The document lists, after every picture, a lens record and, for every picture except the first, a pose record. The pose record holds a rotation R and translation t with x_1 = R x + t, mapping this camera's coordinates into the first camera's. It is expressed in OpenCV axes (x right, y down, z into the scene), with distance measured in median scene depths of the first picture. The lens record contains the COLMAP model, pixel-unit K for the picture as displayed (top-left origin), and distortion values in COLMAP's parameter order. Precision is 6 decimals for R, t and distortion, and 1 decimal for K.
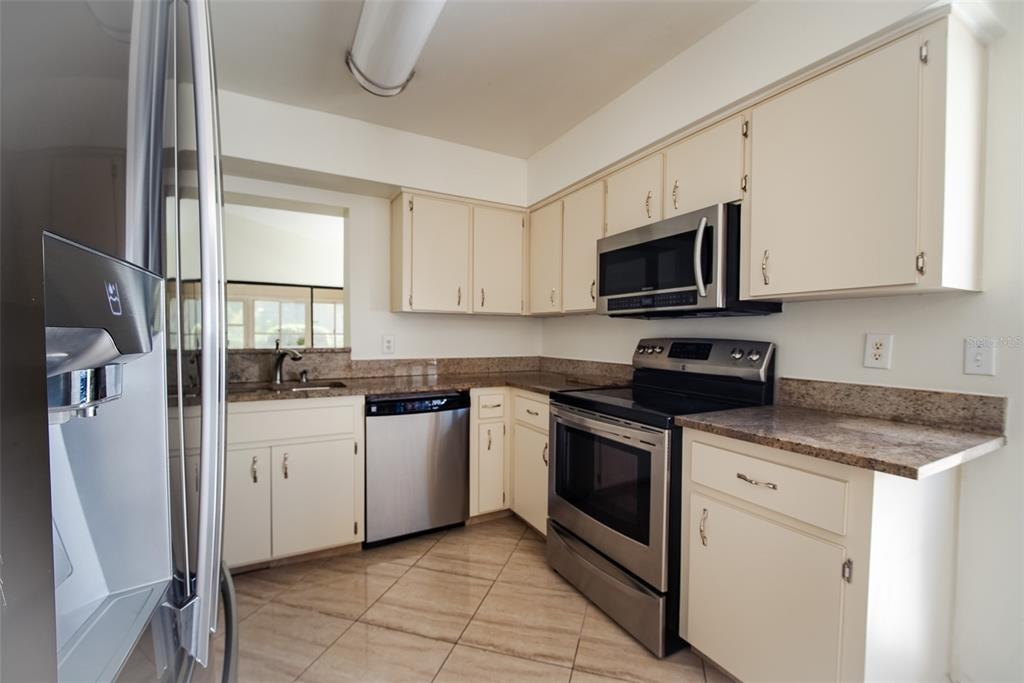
lens RADIAL K [[424.2, 0, 513.0], [0, 424.2, 346.3], [0, 0, 1]] dist [-0.012455, -0.000594]
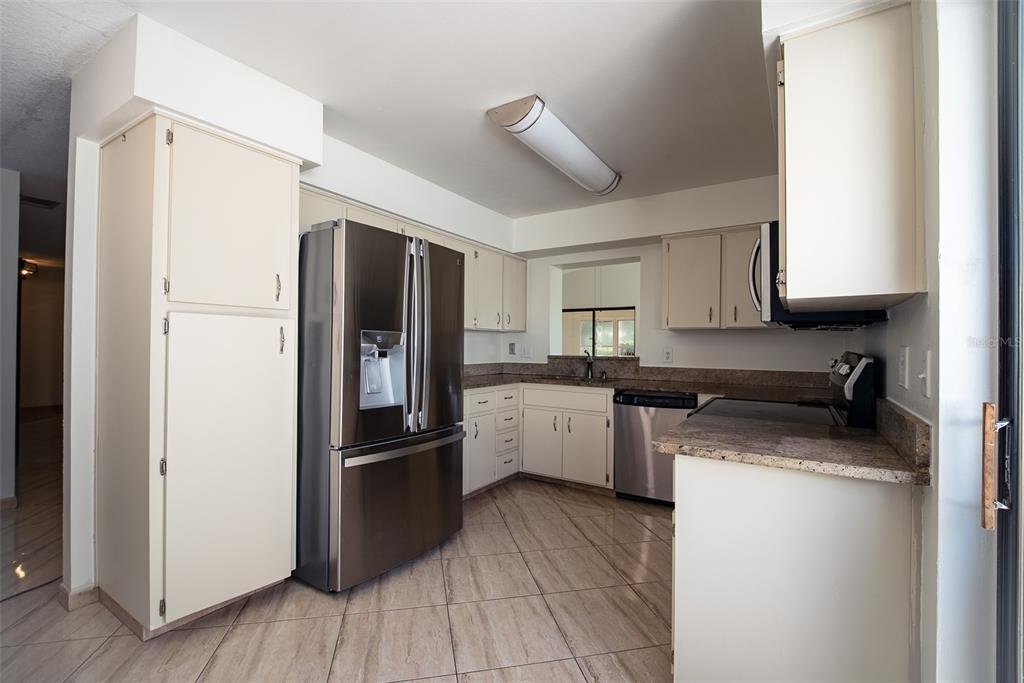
lens RADIAL K [[424.2, 0, 513.0], [0, 424.2, 346.3], [0, 0, 1]] dist [-0.012455, -0.000594]
pose [[0.490966, -0.002226, -0.871176, 0.745172], [-0.028108, 0.999436, -0.018394, 0.005787], [0.870725, 0.033518, 0.490626, -0.031250]]
